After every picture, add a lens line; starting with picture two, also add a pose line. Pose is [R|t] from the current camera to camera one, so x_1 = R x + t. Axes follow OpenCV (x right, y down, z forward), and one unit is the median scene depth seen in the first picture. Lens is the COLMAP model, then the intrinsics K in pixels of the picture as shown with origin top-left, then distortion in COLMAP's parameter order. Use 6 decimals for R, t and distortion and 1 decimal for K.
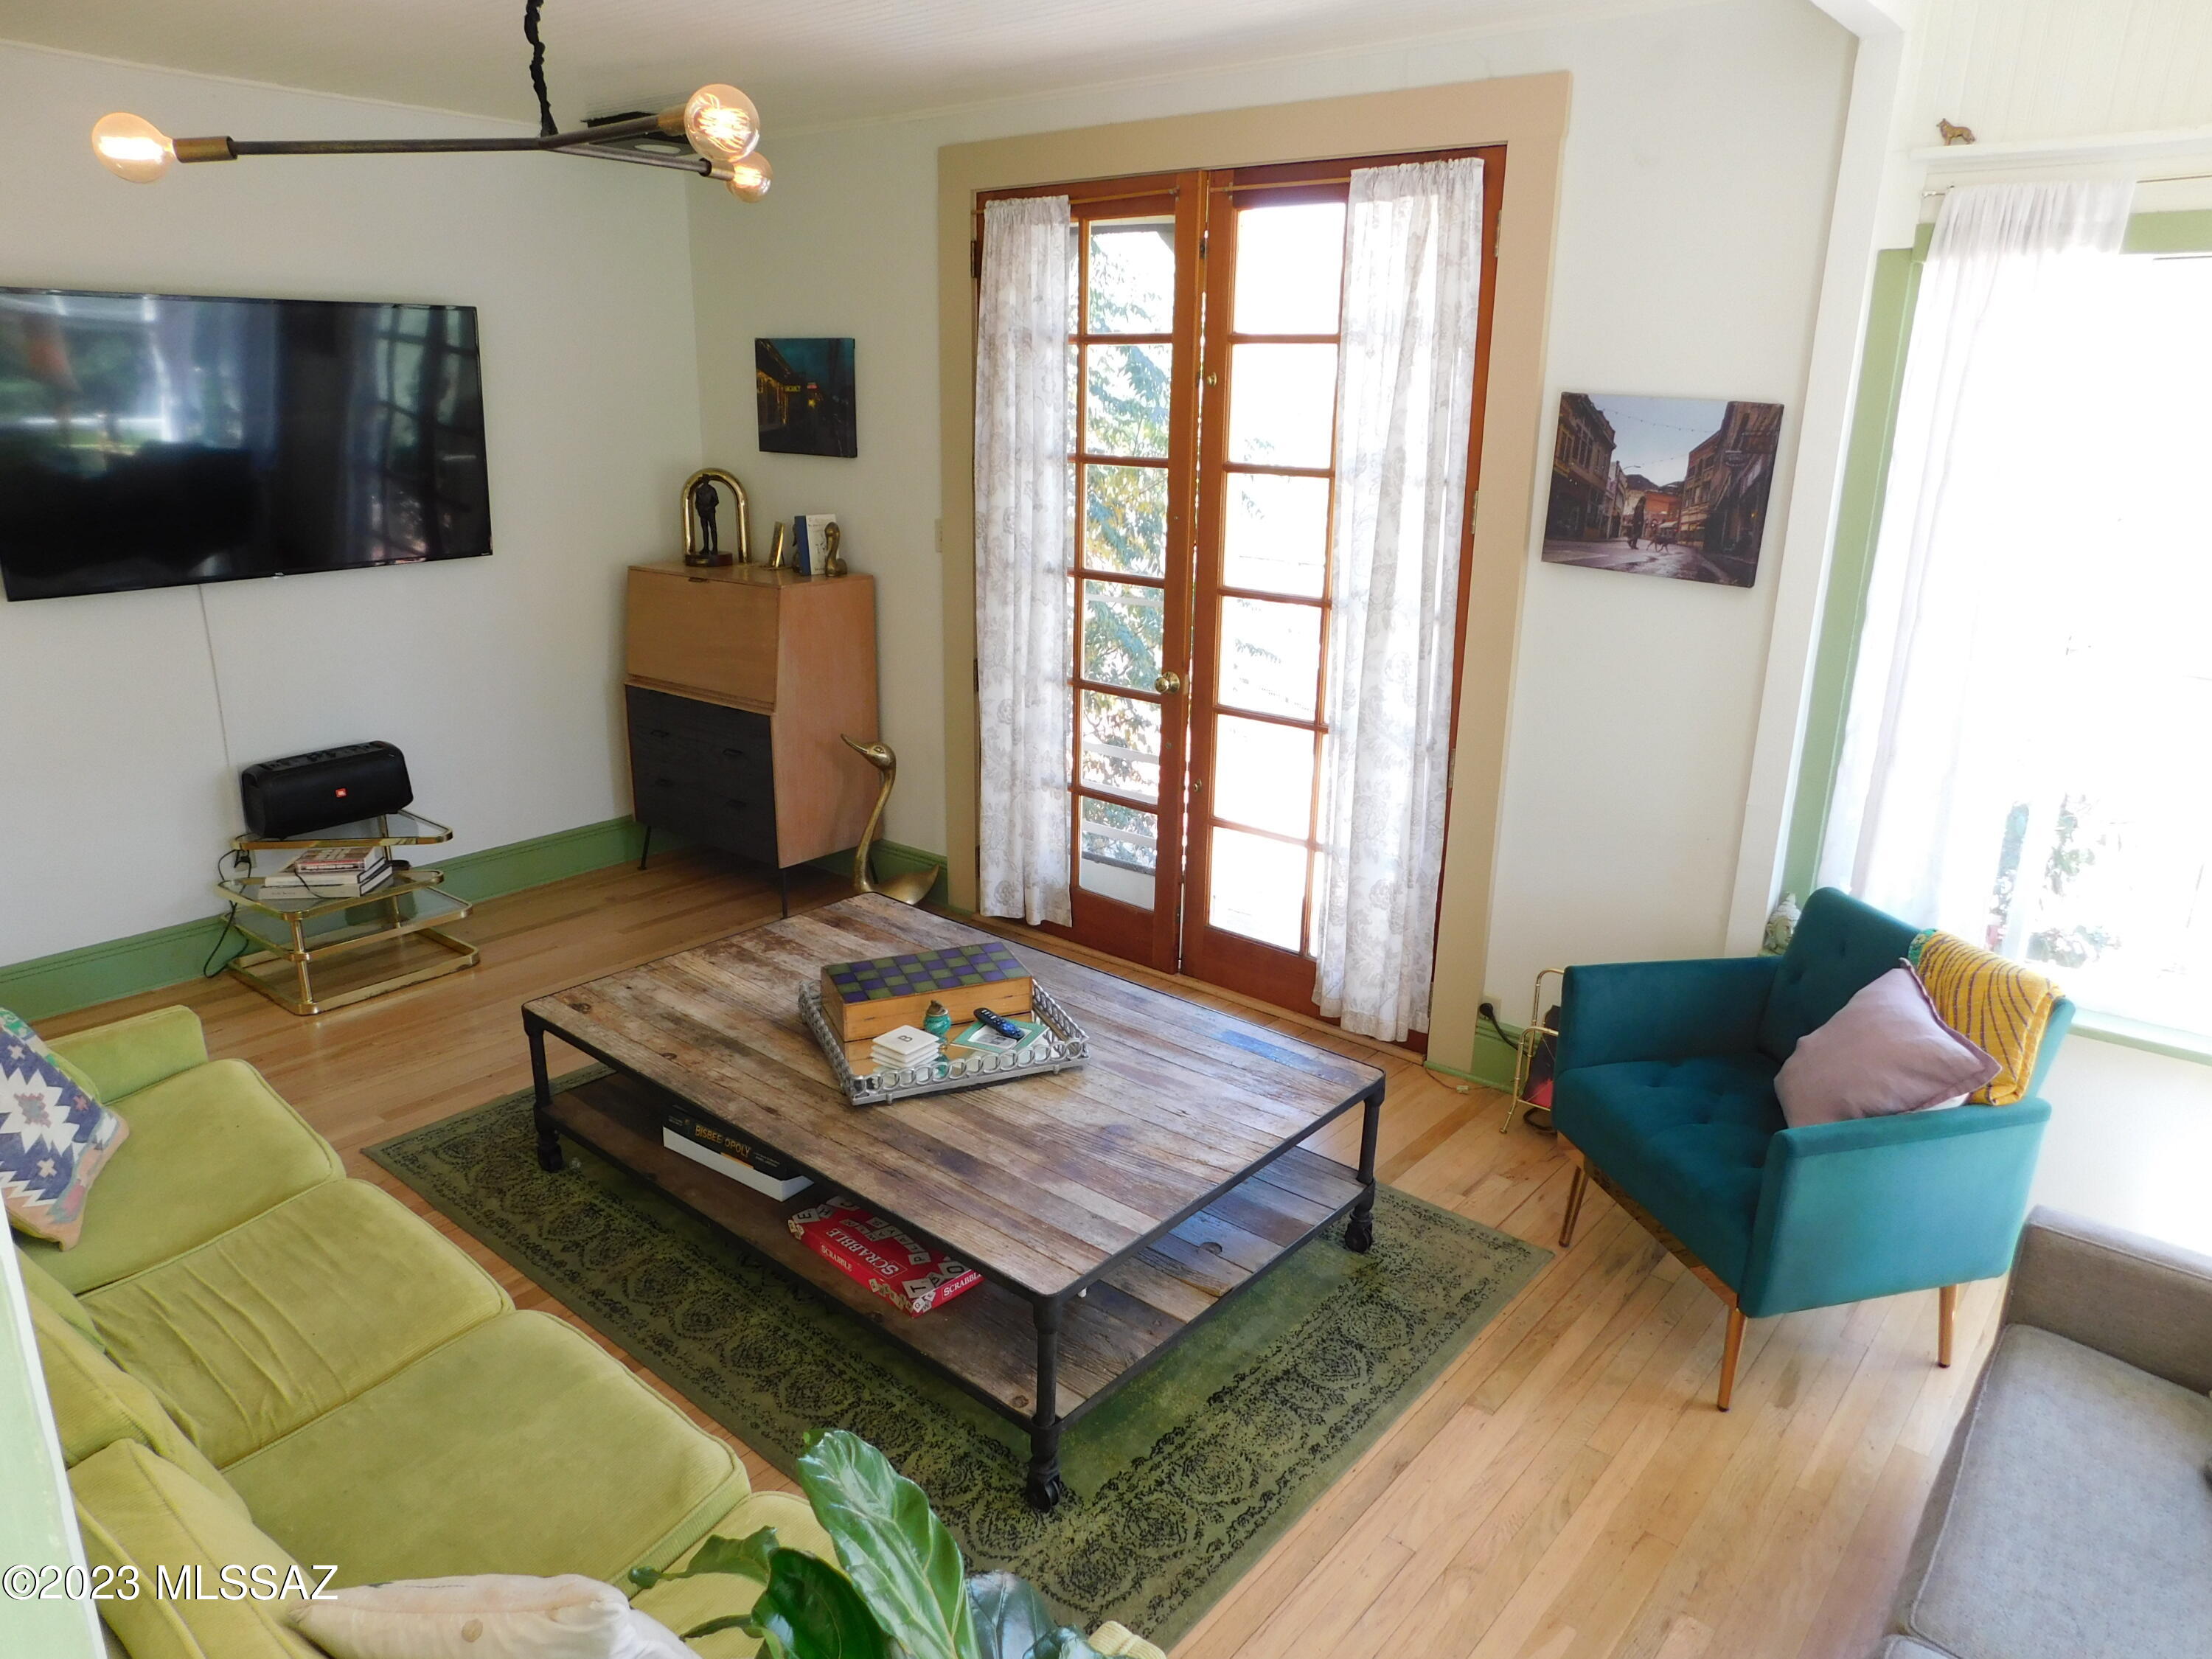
lens RADIAL K [[1475.0, 0, 1106.0], [0, 1475.0, 829.5], [0, 0, 1]] dist [-0.072456, 0.053118]
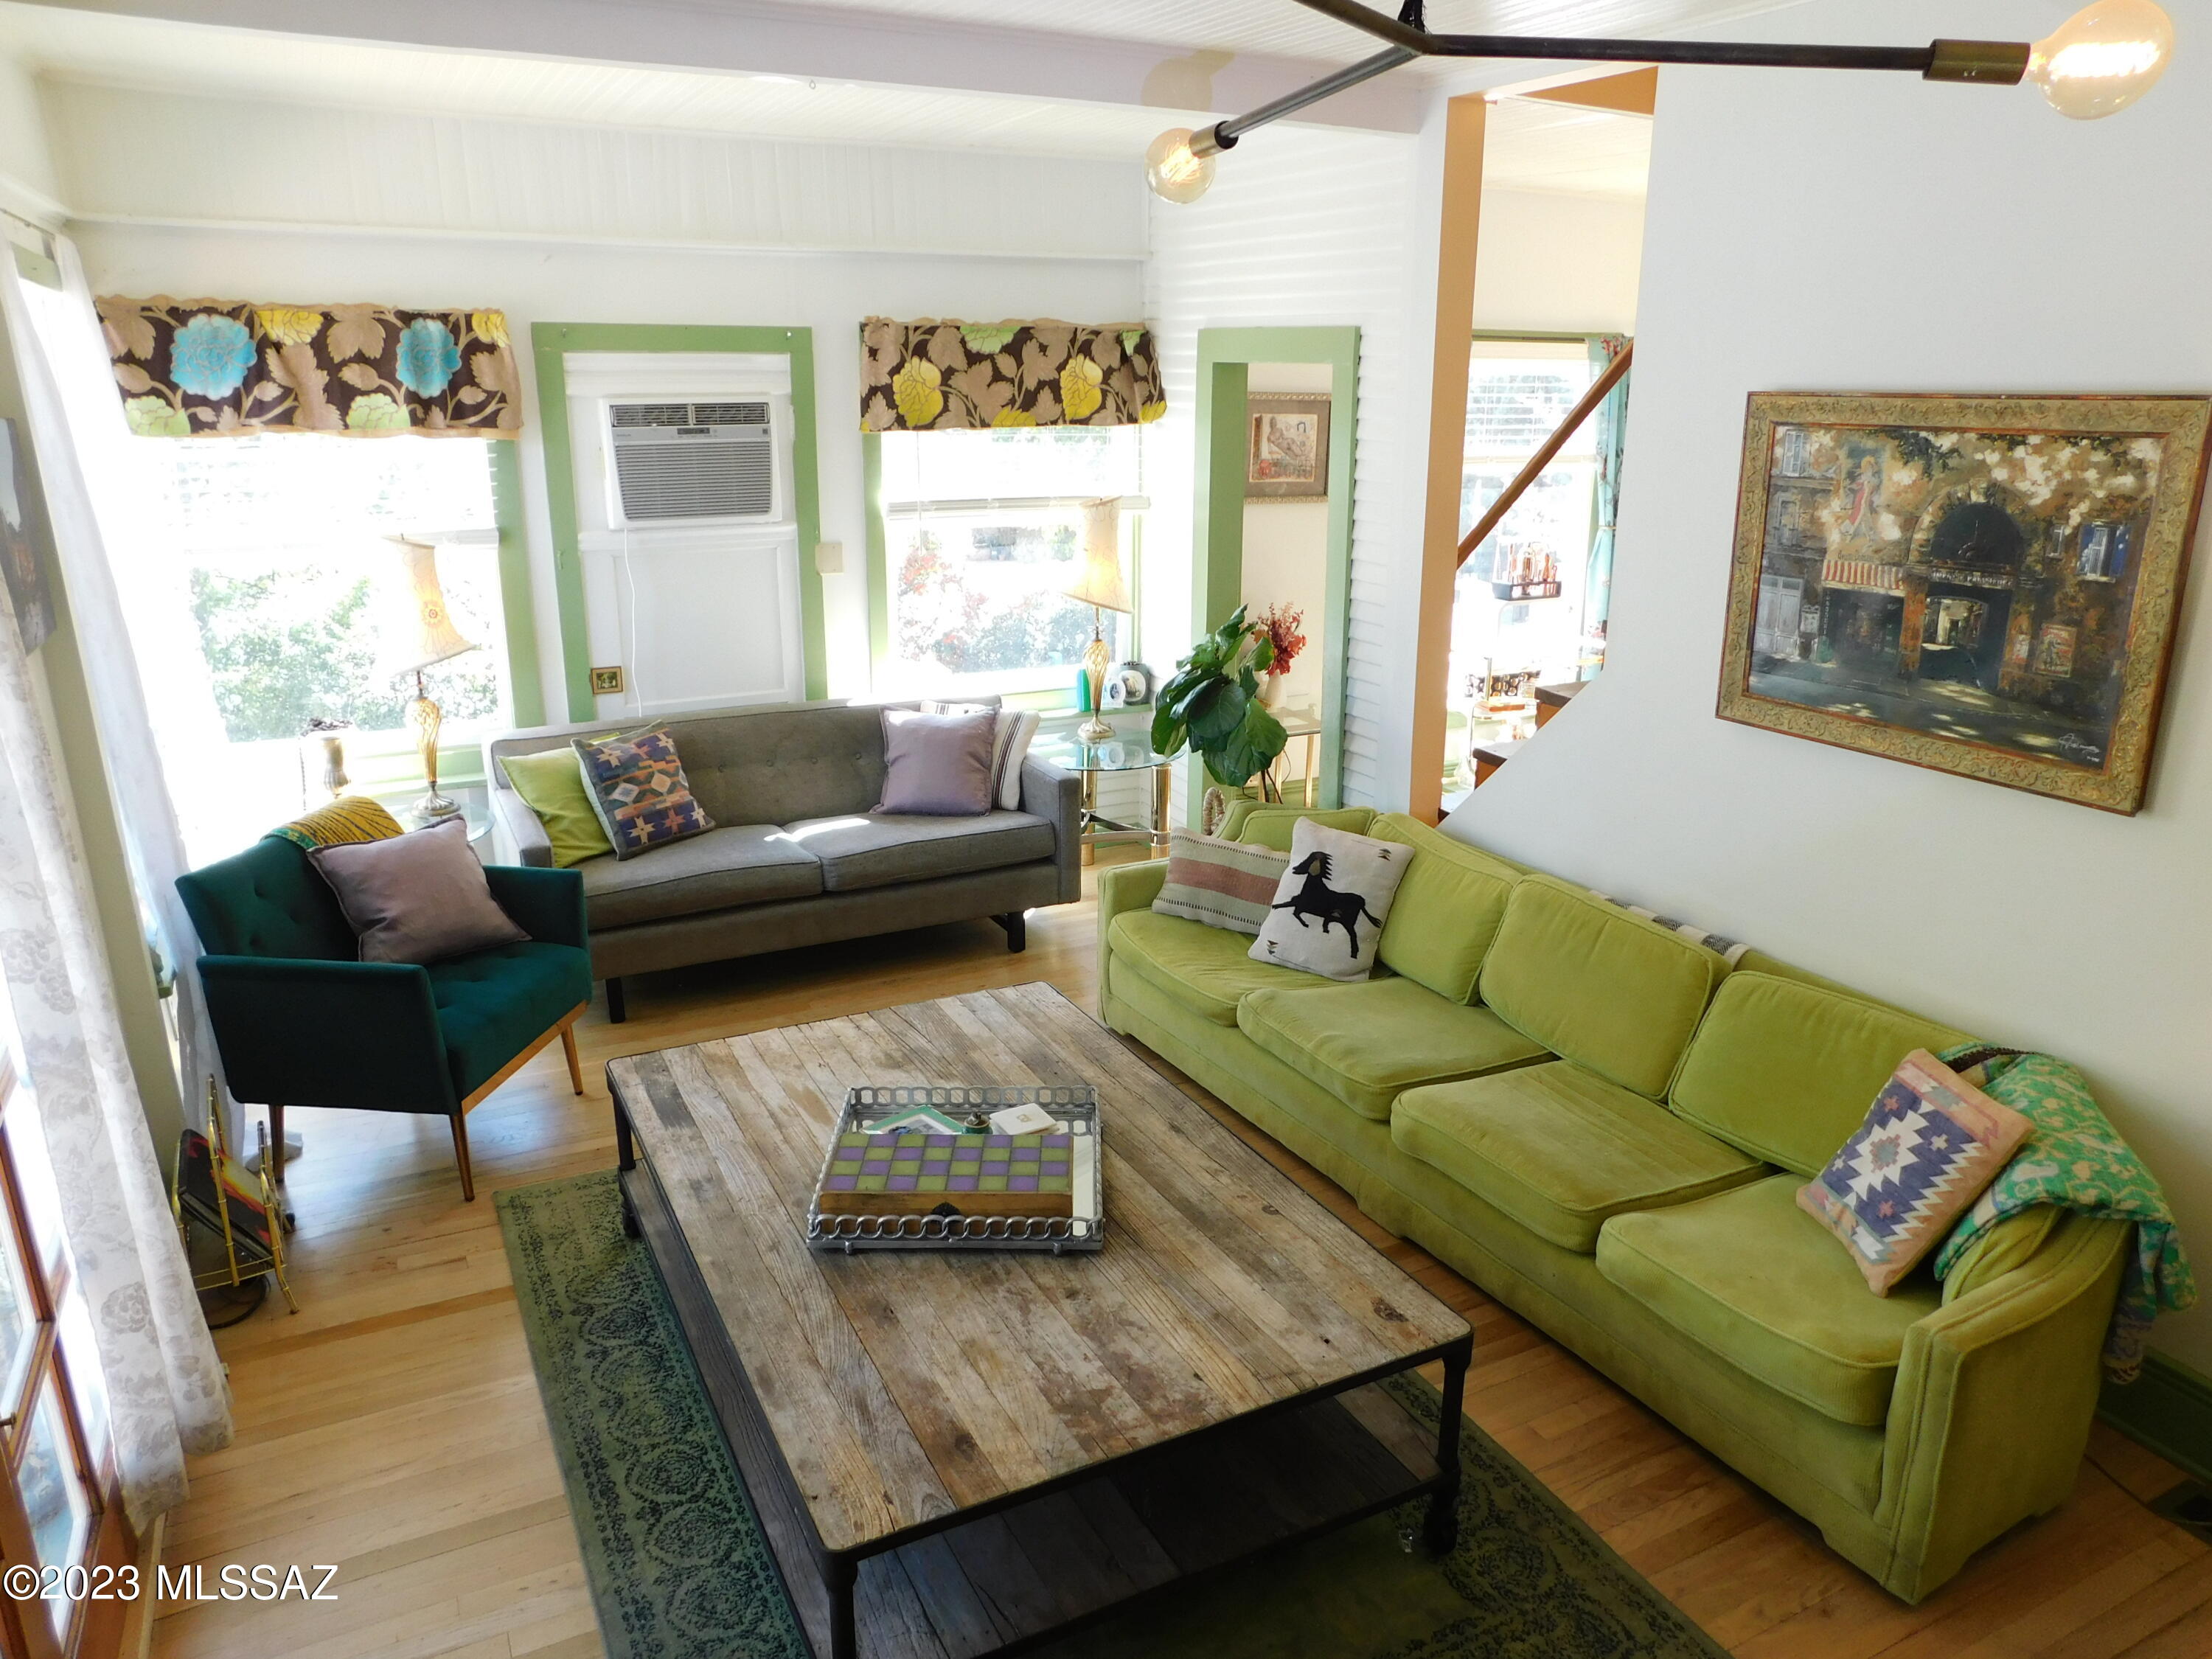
lens RADIAL K [[1544.5, 0, 1106.0], [0, 1544.5, 829.5], [0, 0, 1]] dist [-0.026208, 0.005834]
pose [[-0.923466, -0.130702, 0.360732, -0.493963], [0.090779, 0.839064, 0.536406, -0.512362], [-0.372787, 0.528100, -0.762982, 1.569041]]
